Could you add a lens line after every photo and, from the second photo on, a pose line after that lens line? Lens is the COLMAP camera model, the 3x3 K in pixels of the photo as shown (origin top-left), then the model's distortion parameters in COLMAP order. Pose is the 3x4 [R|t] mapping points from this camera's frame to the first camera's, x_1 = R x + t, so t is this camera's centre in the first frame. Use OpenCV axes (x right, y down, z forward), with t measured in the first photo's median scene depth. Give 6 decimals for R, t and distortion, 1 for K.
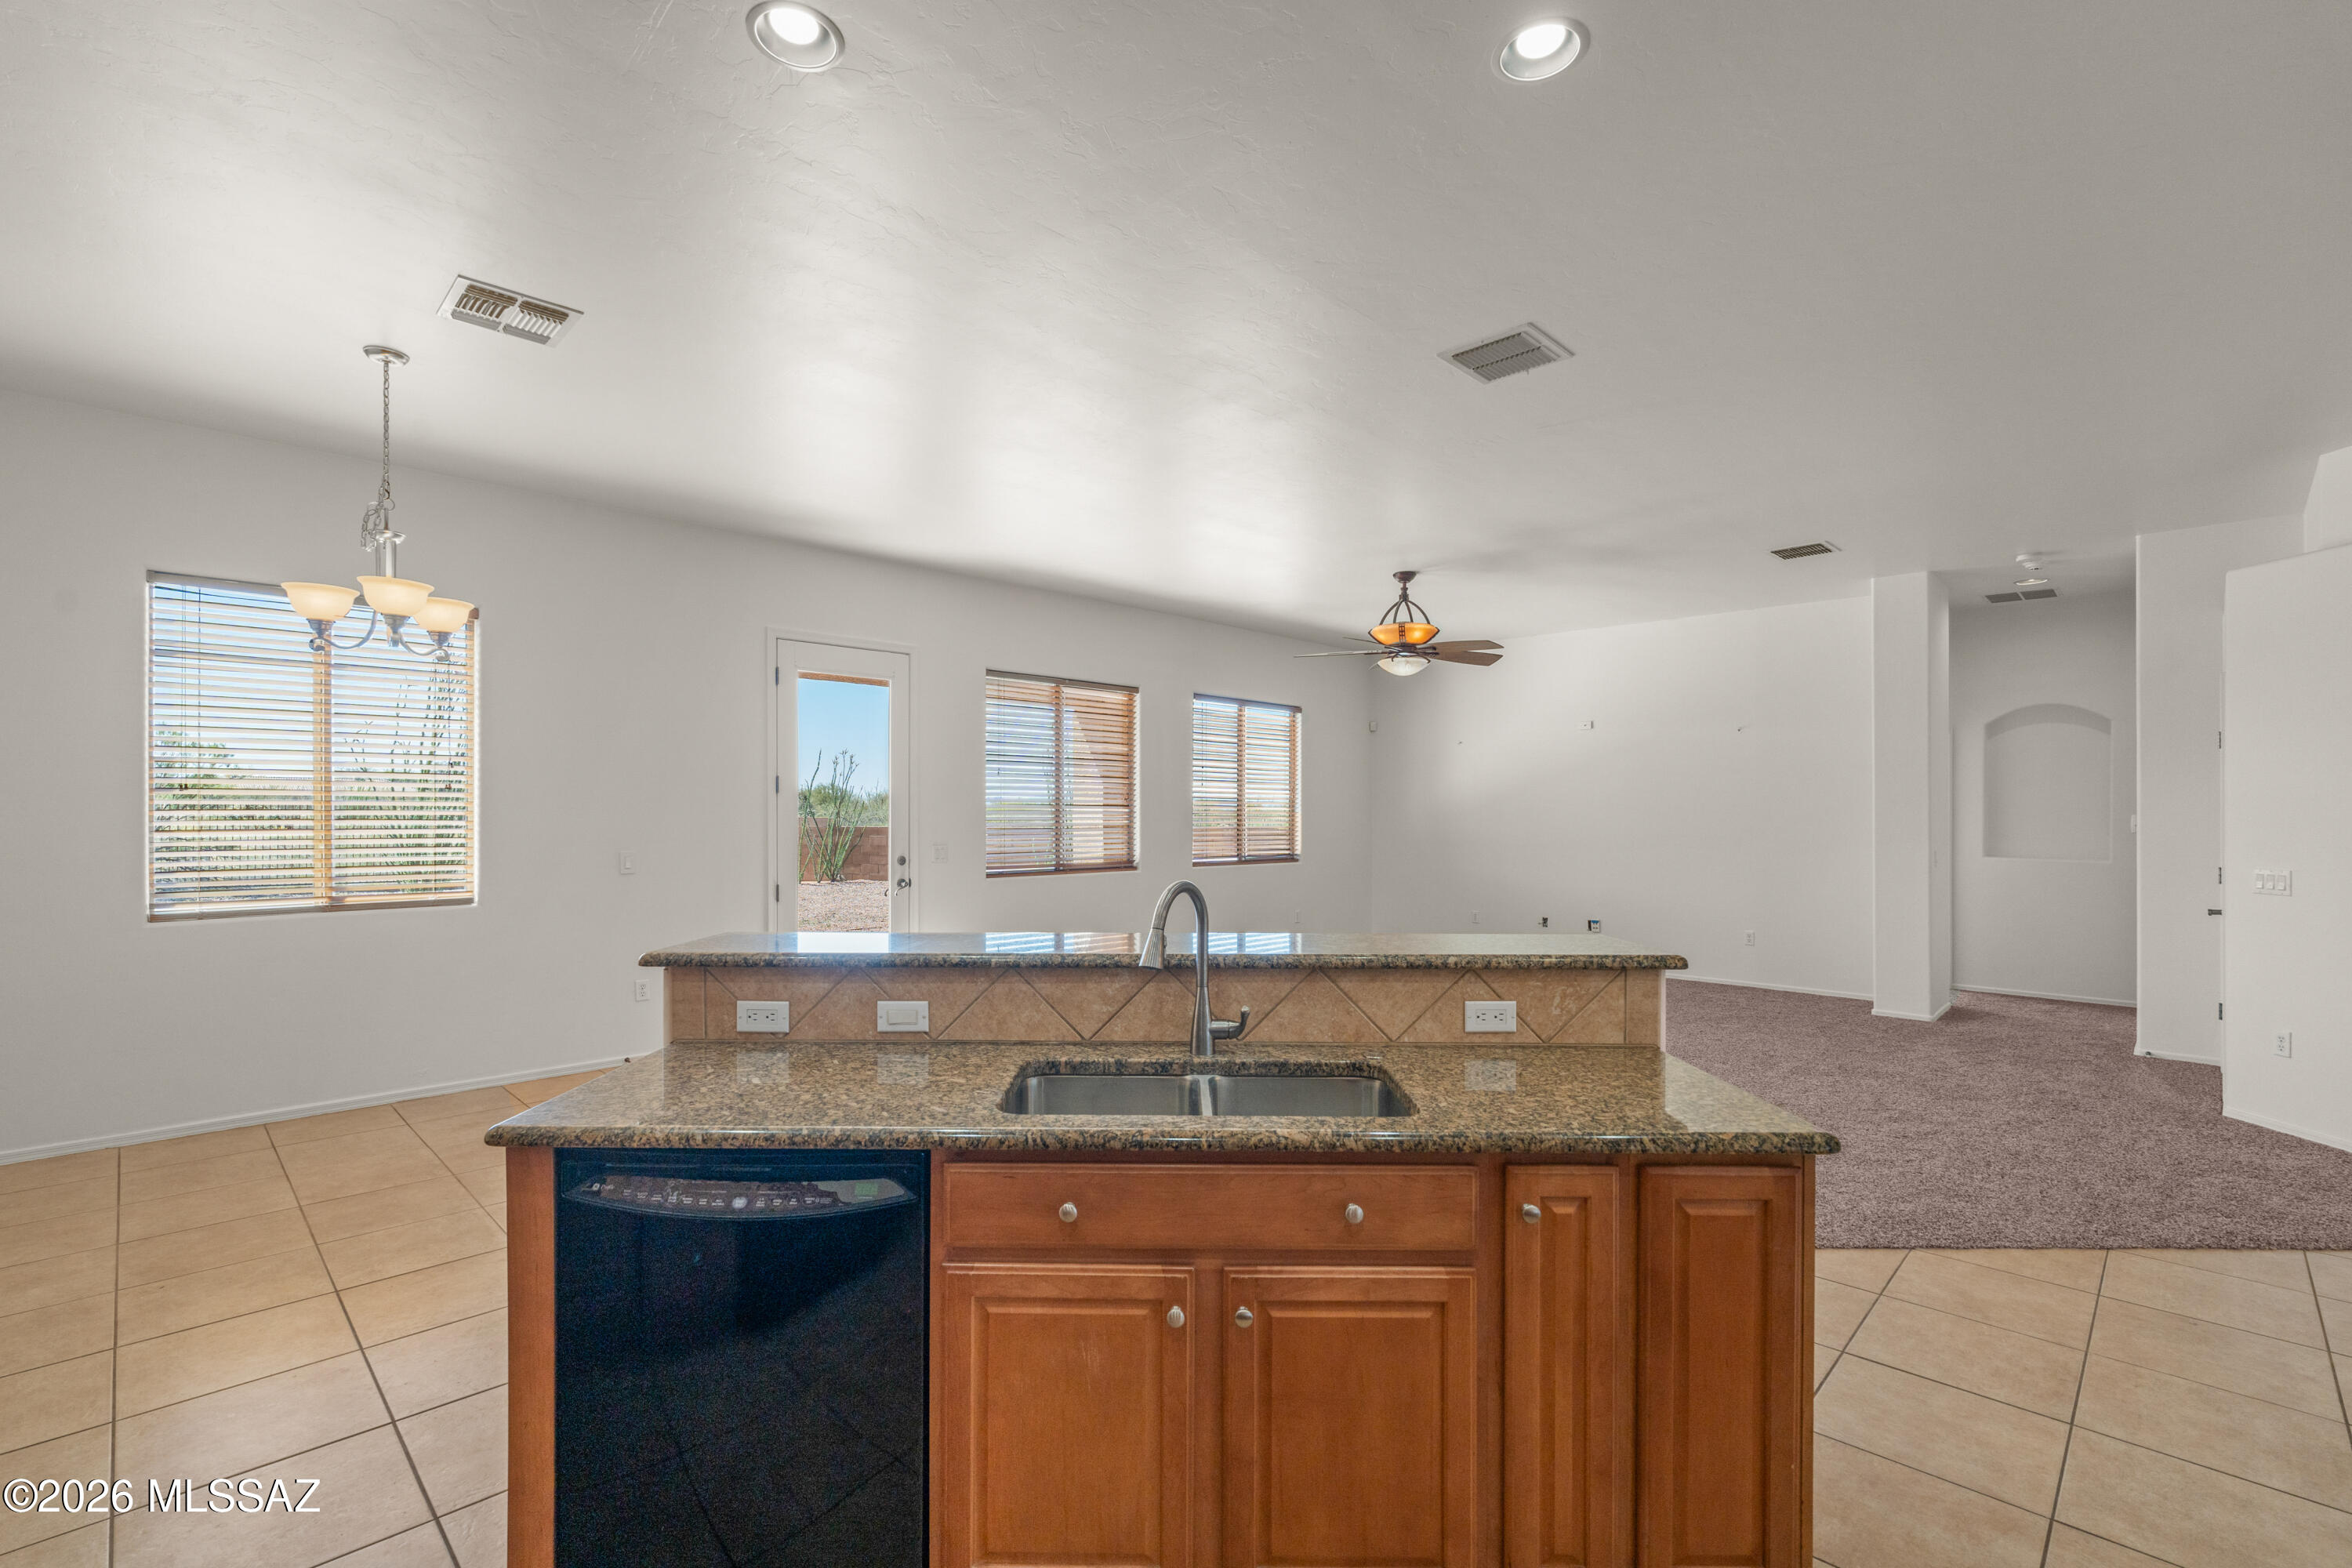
lens RADIAL K [[1043.1, 0, 1169.5], [0, 1043.1, 812.3], [0, 0, 1]] dist [0.000624, -0.000070]
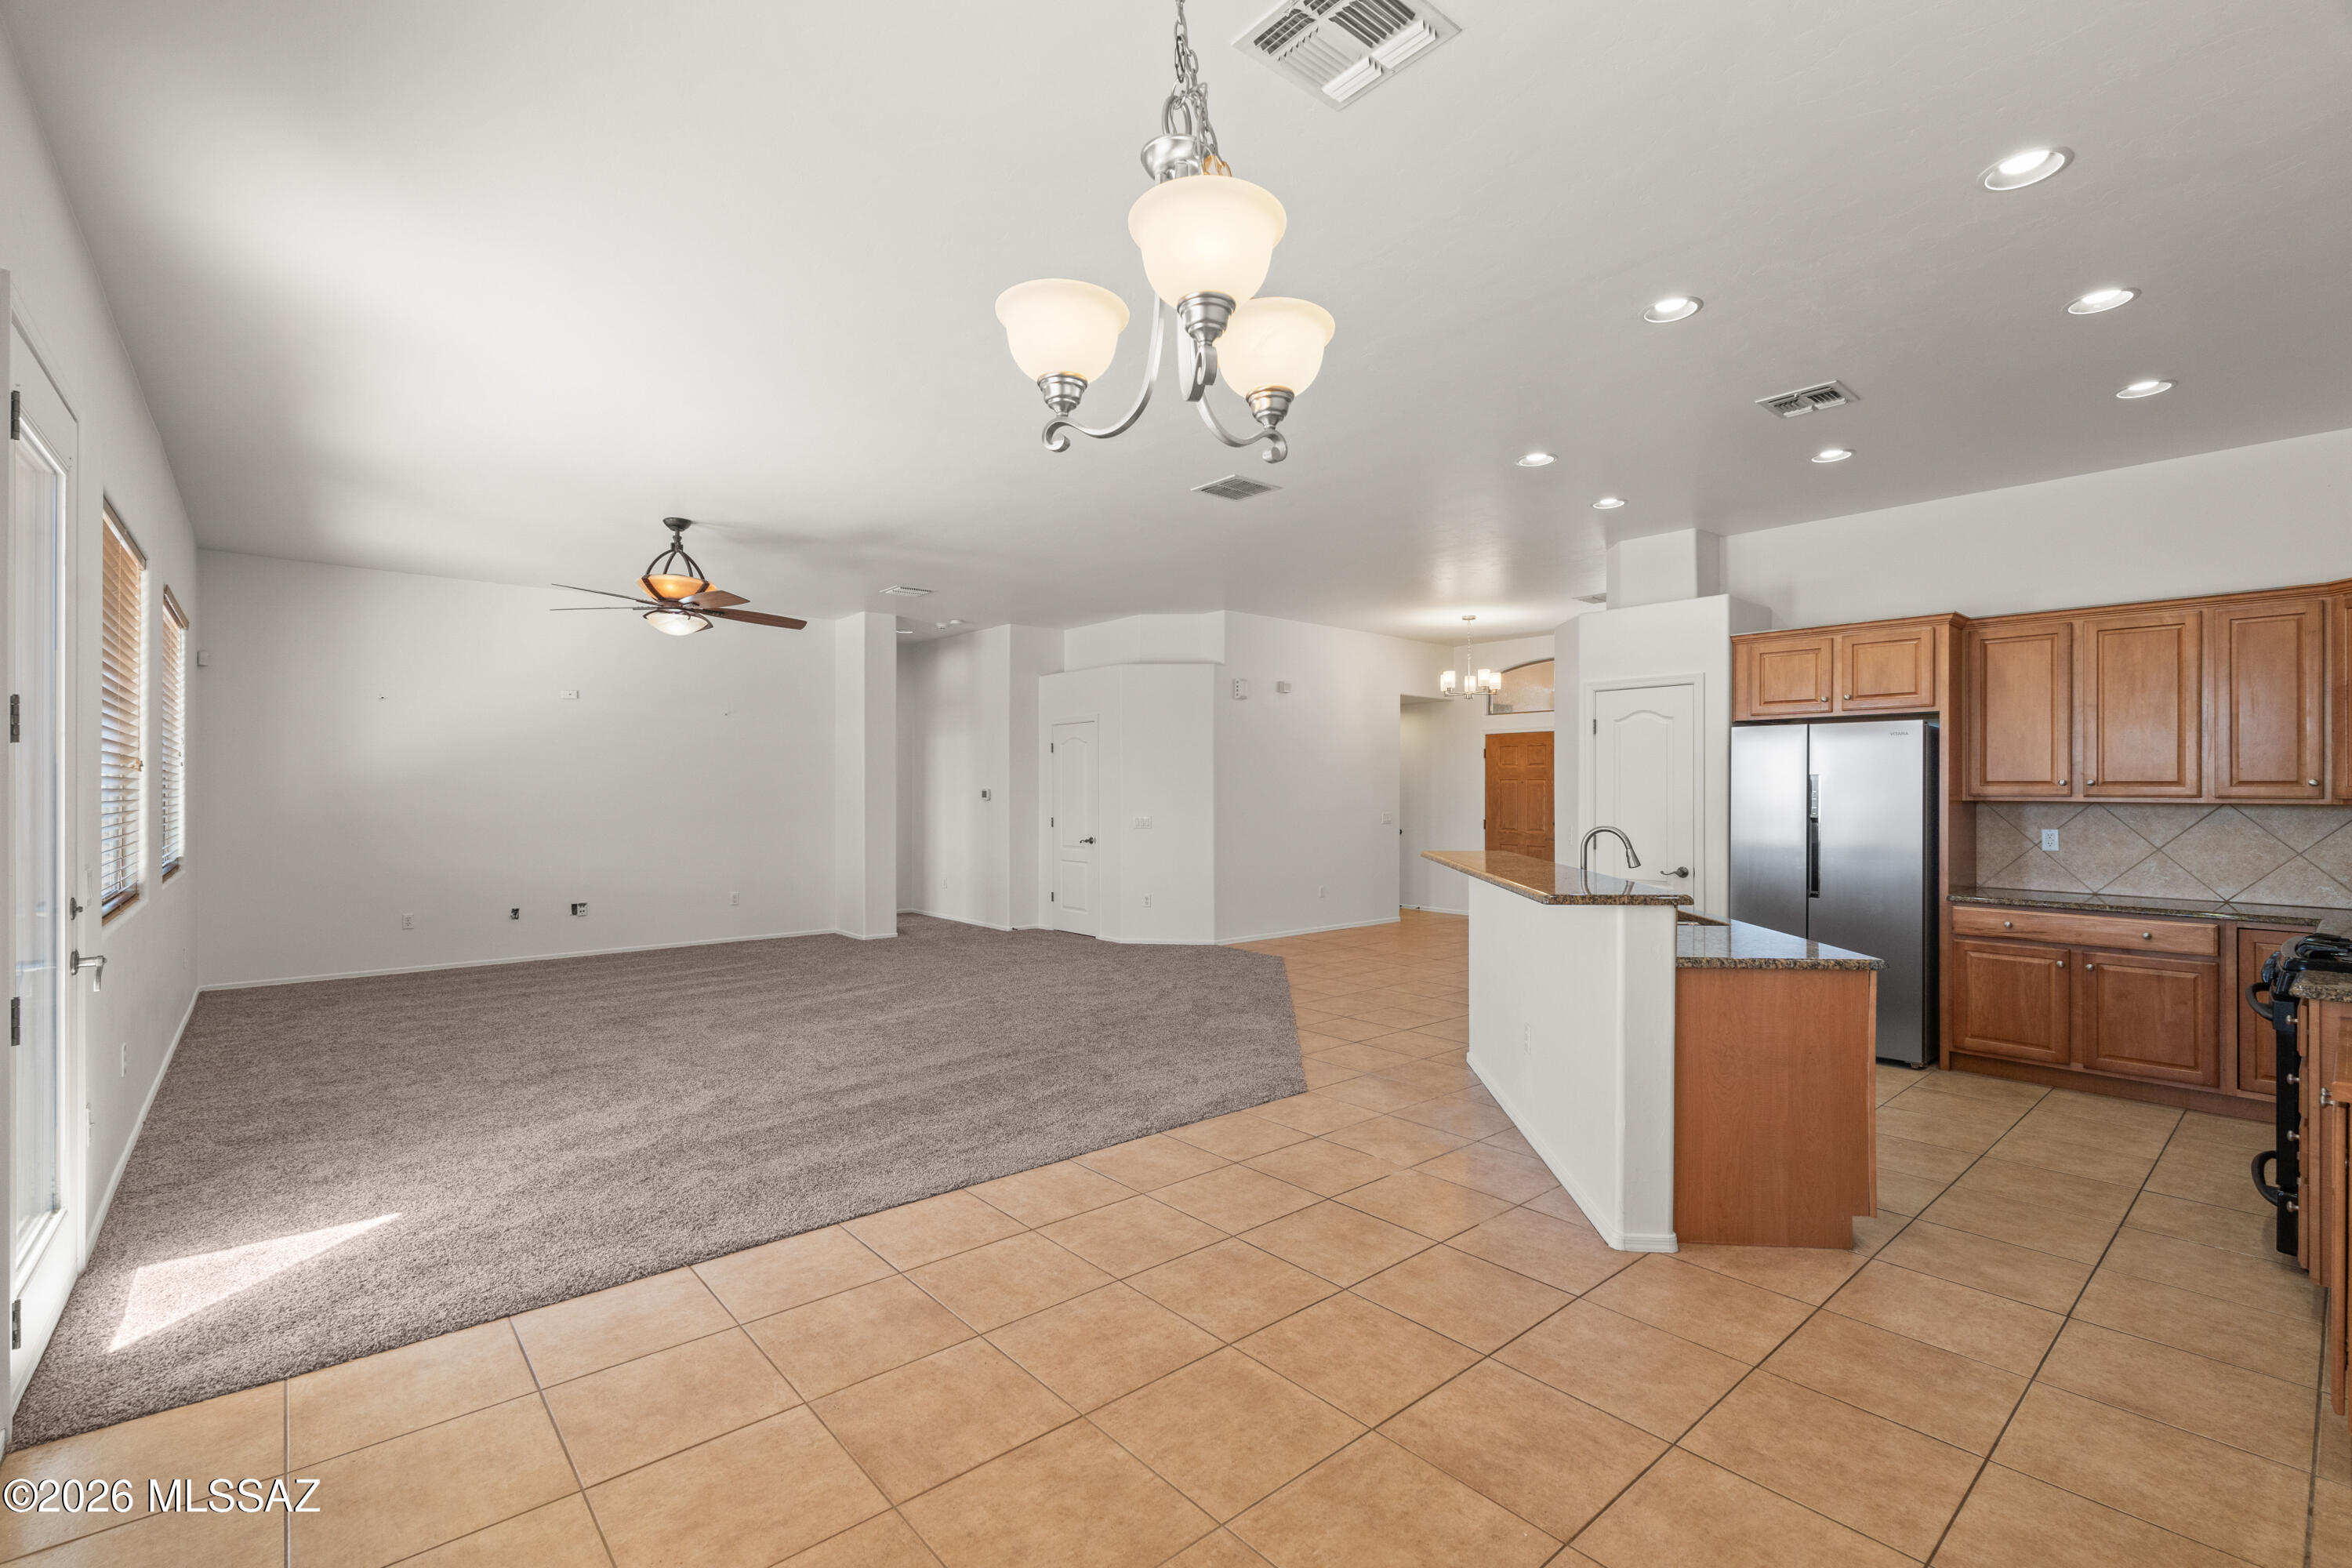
lens RADIAL K [[1038.0, 0, 1175.0], [0, 1038.0, 786.8], [0, 0, 1]] dist [-0.007636, 0.000552]
pose [[0.076223, -0.002314, 0.997088, -0.622228], [-0.000174, 0.999997, 0.002334, -0.004370], [-0.997091, -0.000351, 0.076222, 0.511259]]
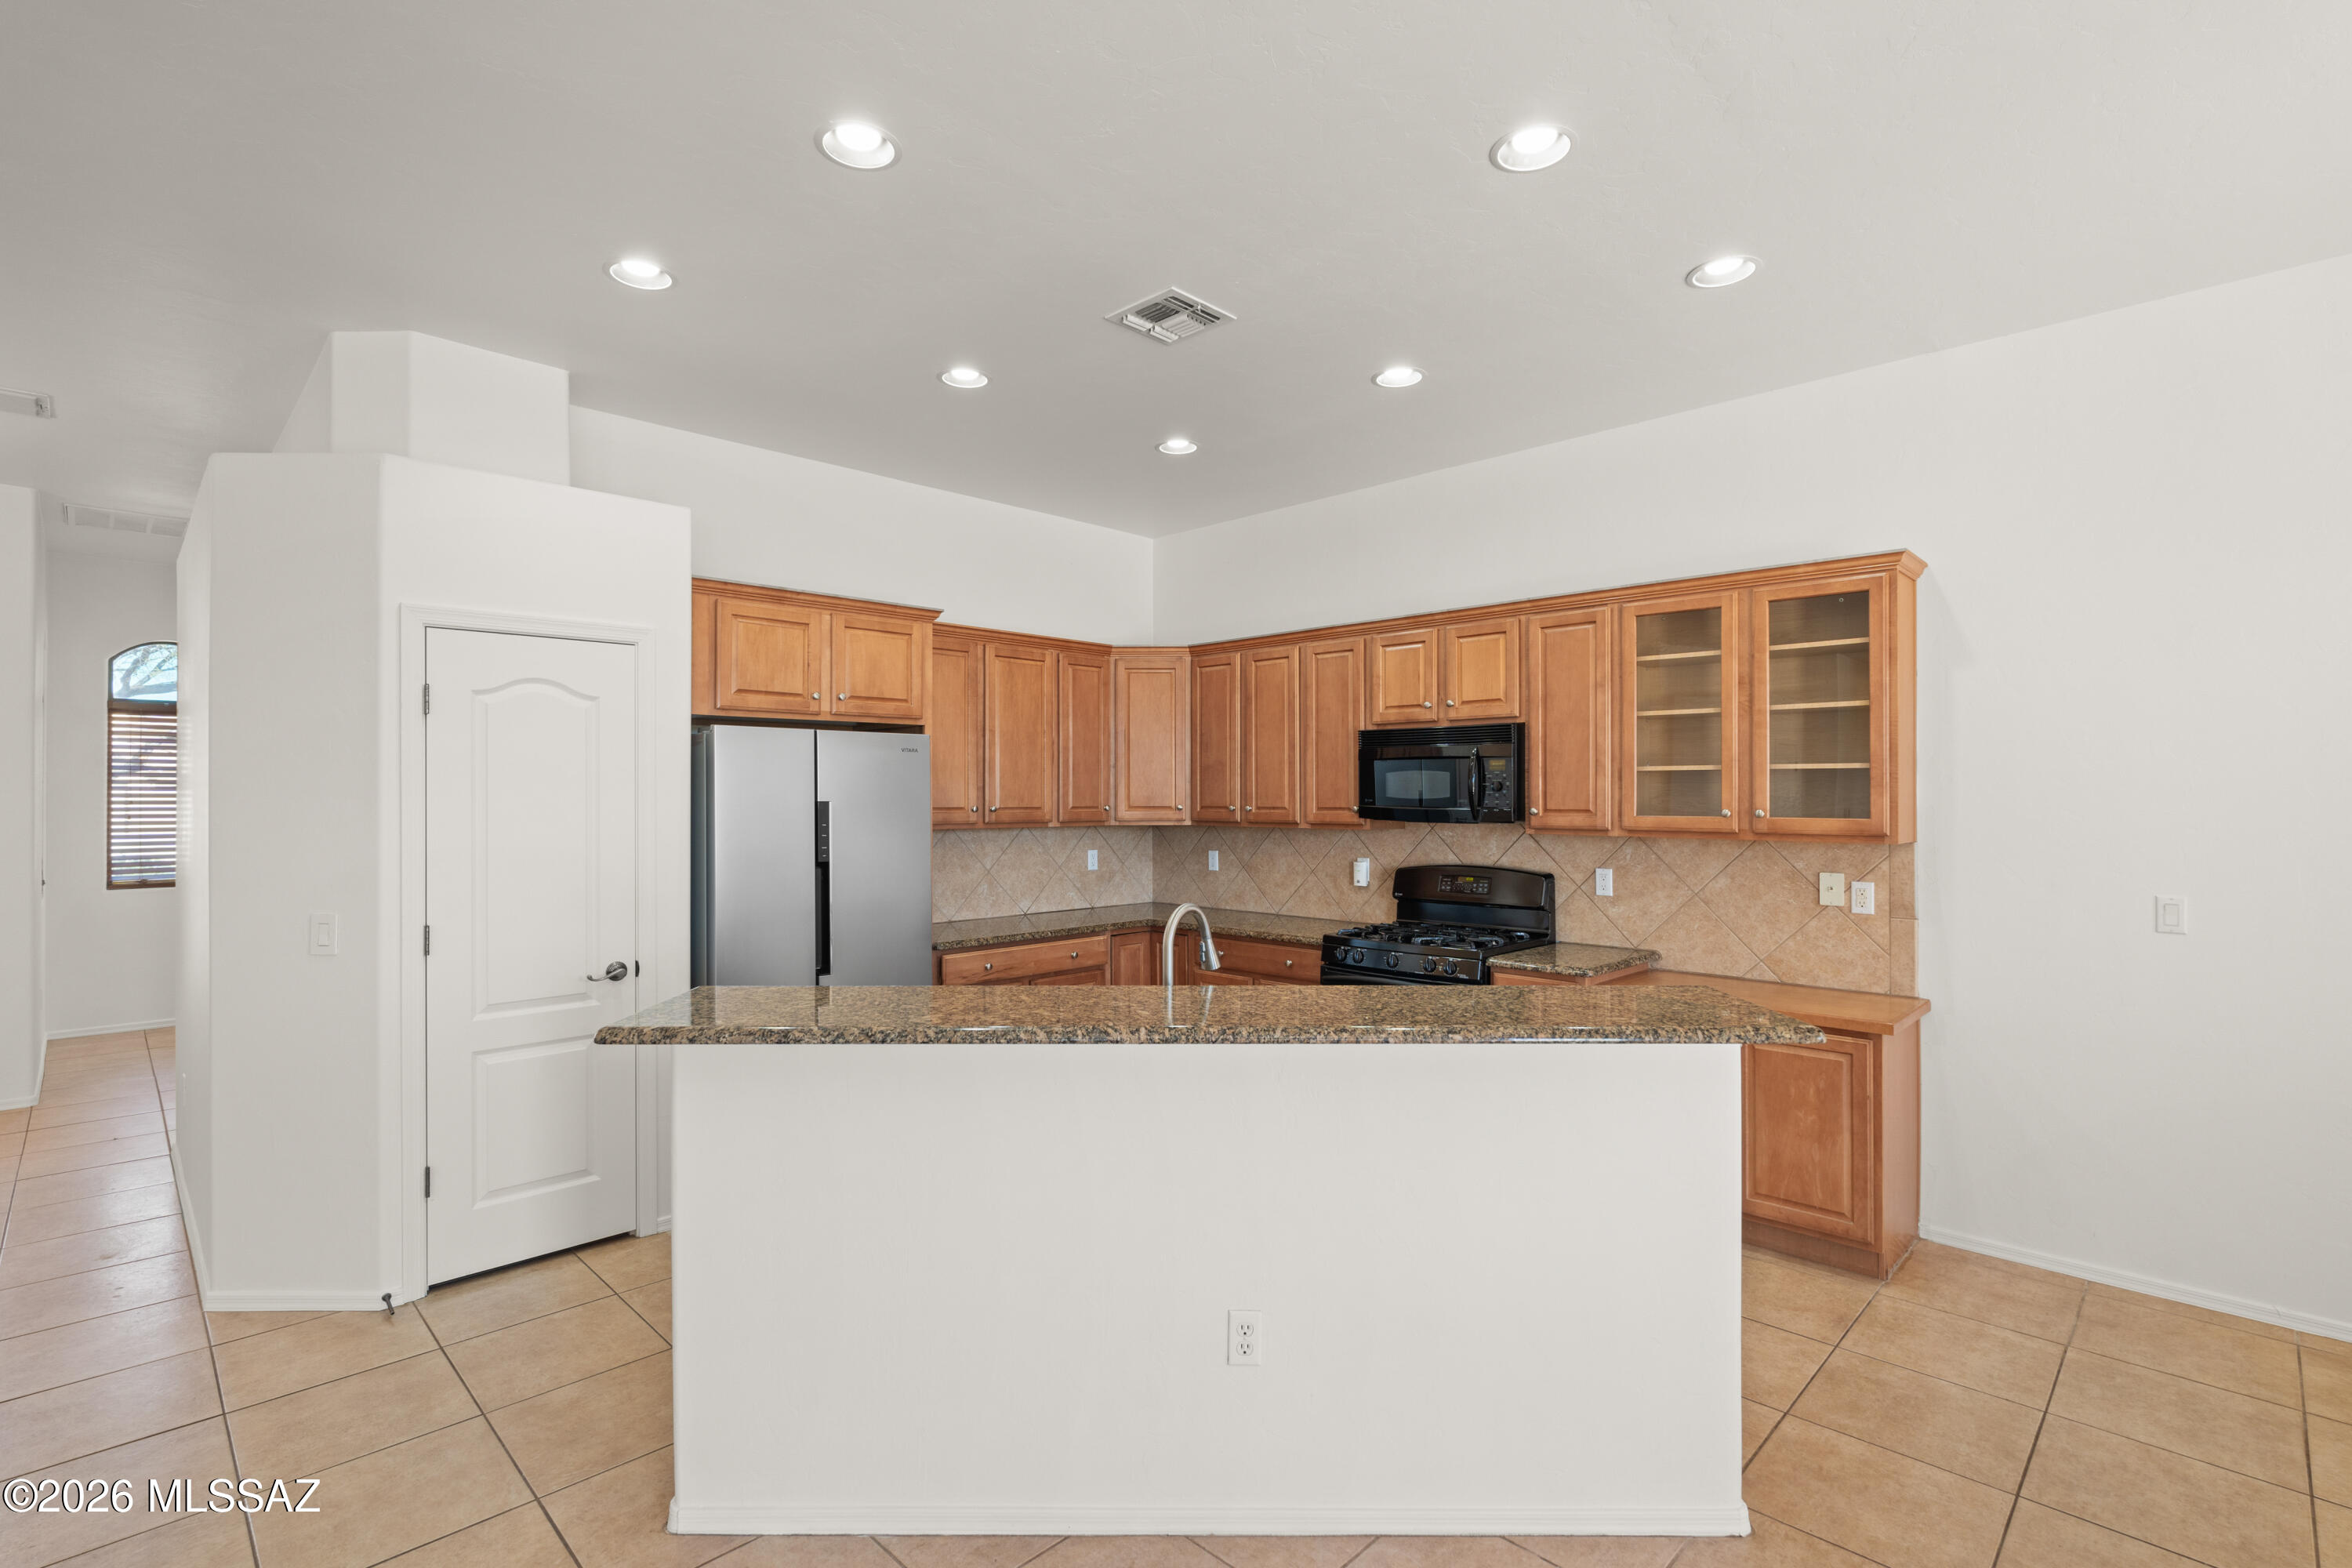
lens RADIAL K [[1101.7, 0, 1179.4], [0, 1101.7, 774.6], [0, 0, 1]] dist [-0.002352, -0.000175]
pose [[-0.999963, -0.000796, 0.008511, -0.001473], [-0.000930, 0.999875, -0.015766, -0.016748], [-0.008497, -0.015773, -0.999839, 0.678423]]
